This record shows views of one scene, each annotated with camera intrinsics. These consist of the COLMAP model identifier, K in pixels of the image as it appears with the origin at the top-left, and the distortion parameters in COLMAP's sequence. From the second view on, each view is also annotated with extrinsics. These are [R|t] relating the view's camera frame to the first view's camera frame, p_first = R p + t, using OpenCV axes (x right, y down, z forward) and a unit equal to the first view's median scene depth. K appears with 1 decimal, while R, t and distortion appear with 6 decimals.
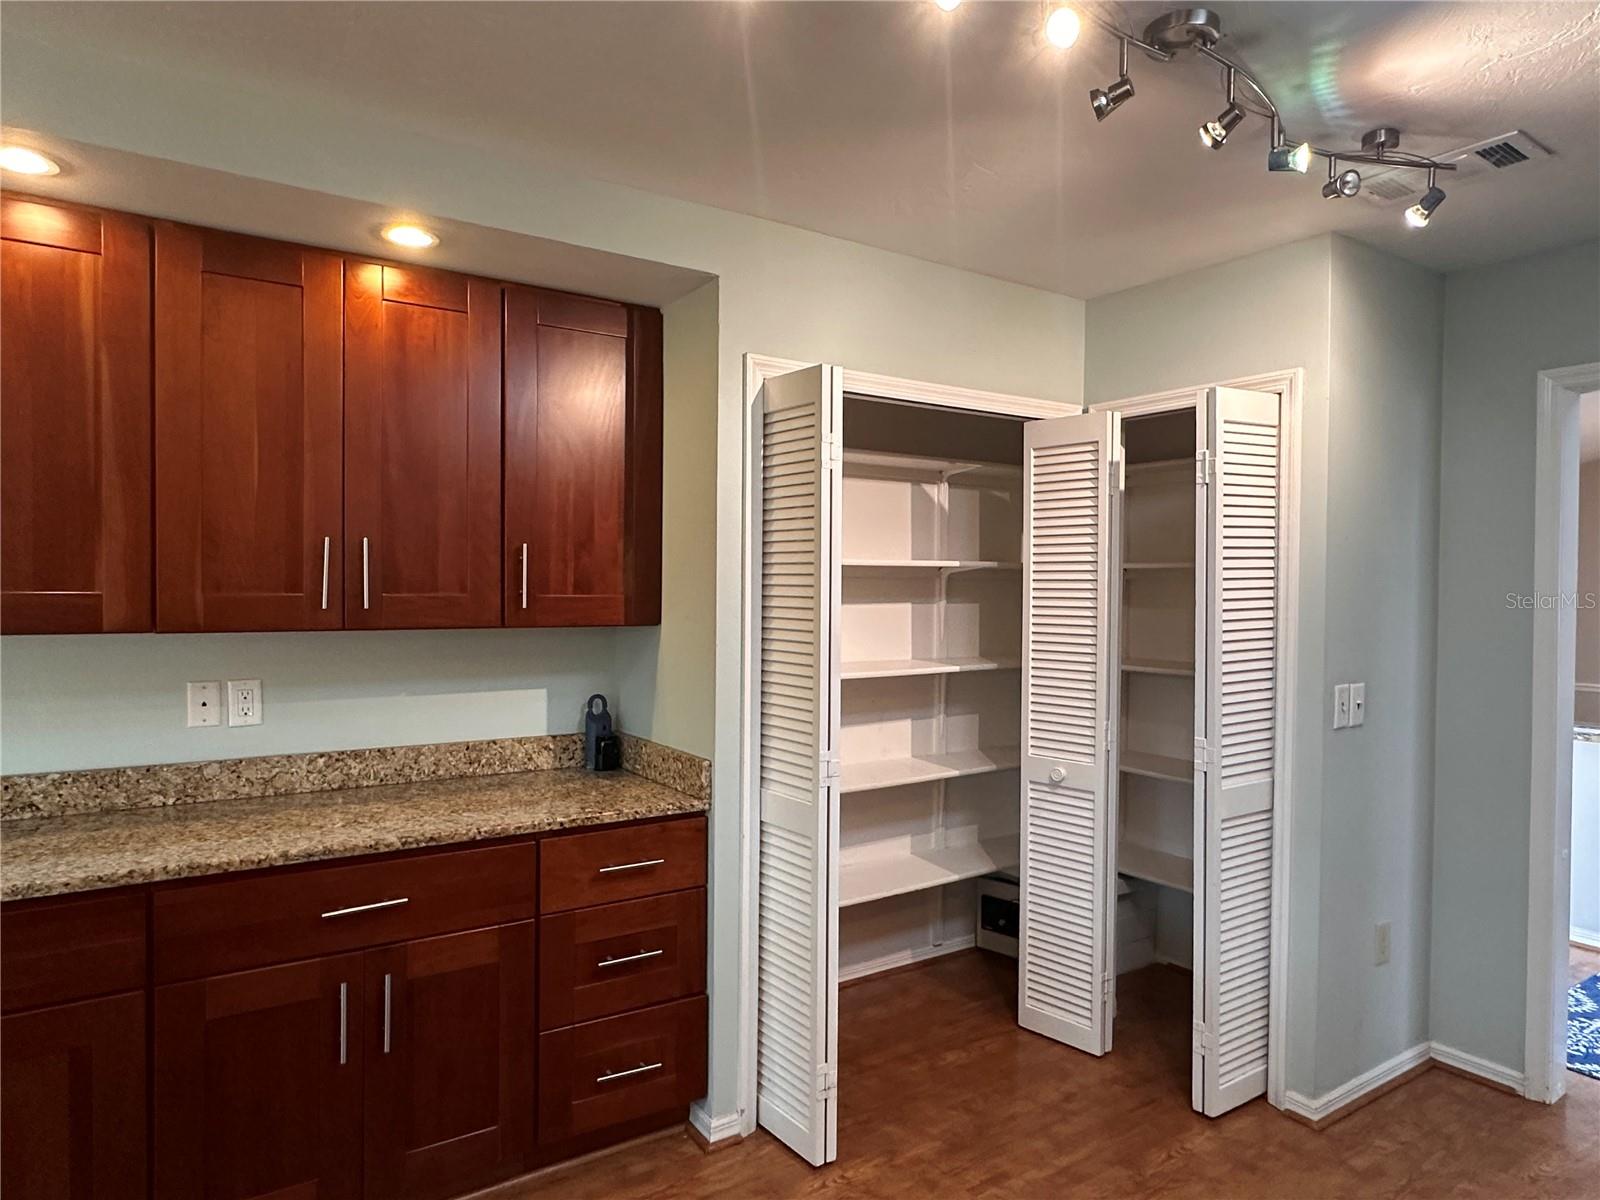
lens RADIAL K [[967.6, 0, 800.0], [0, 967.6, 600.0], [0, 0, 1]] dist [-0.024986, 0.036260]
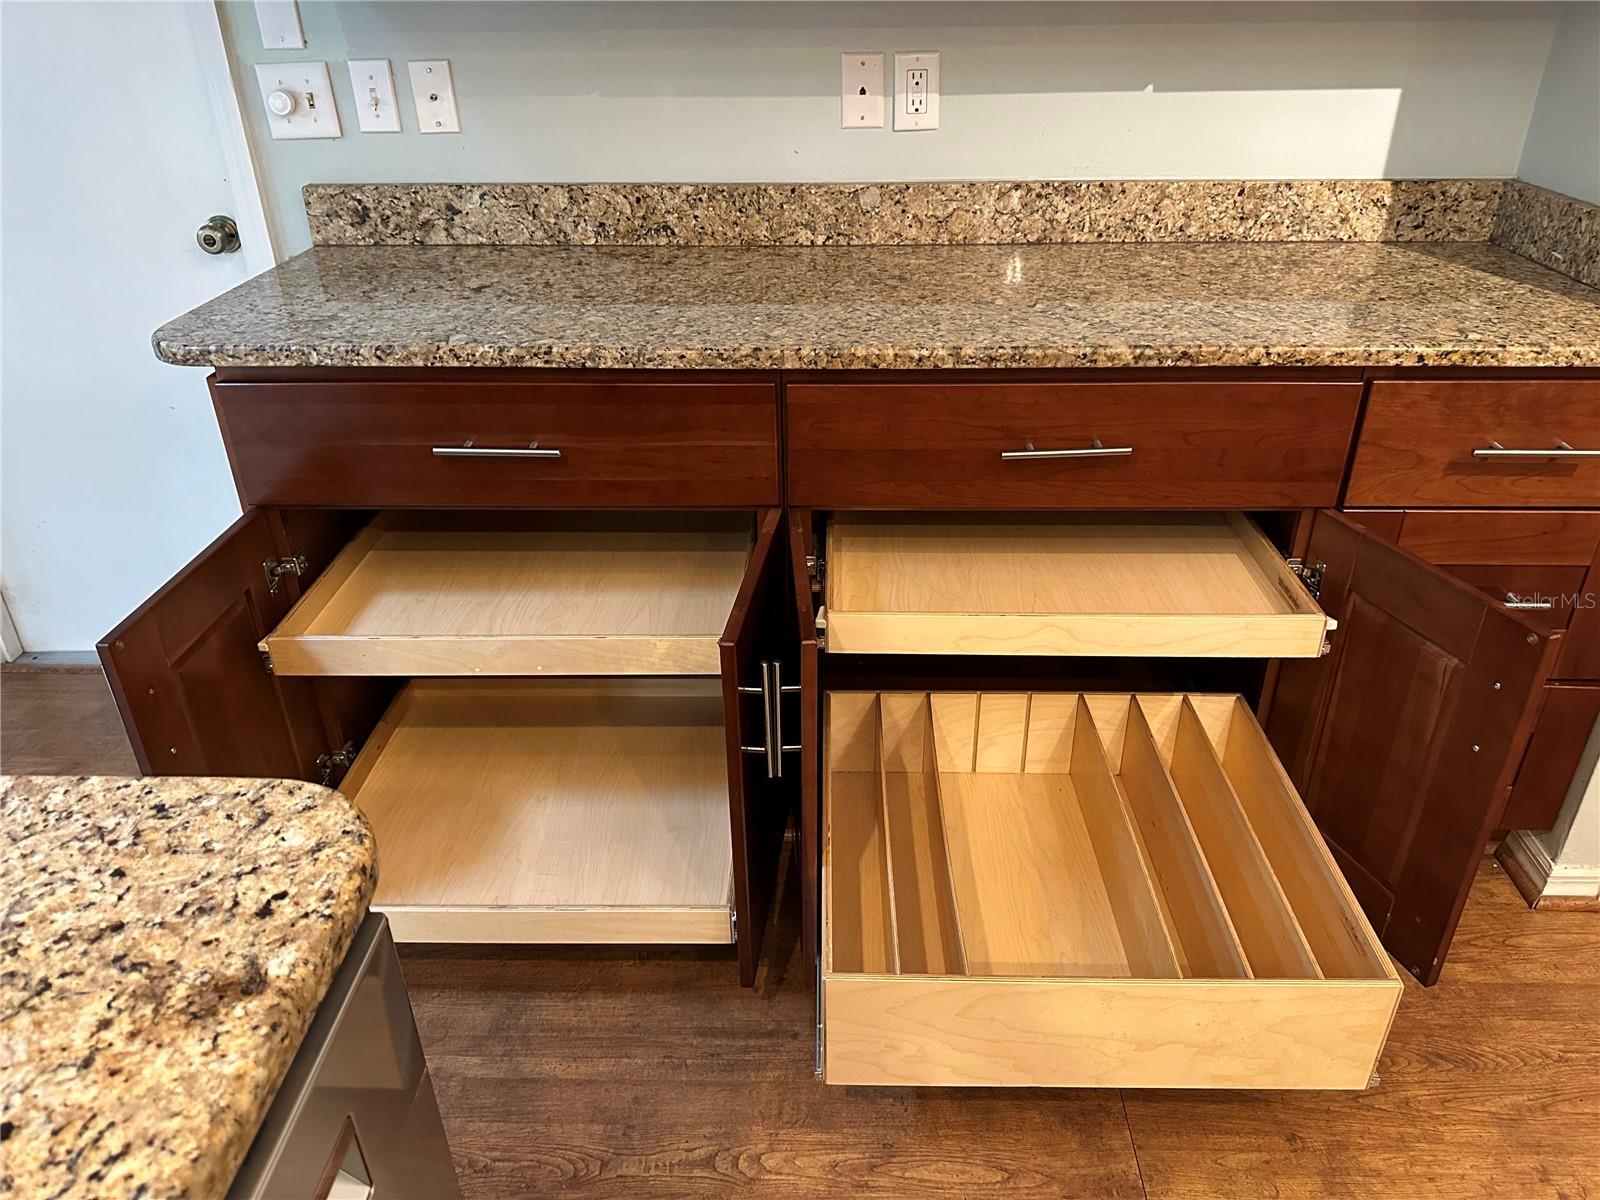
lens RADIAL K [[1127.8, 0, 805.7], [0, 1127.8, 597.3], [0, 0, 1]] dist [0.064026, -0.103141]
pose [[0.811651, 0.266379, -0.519870, -0.160344], [0.014666, 0.880398, 0.474009, 0.045581], [0.583959, -0.392354, 0.710669, 0.302218]]
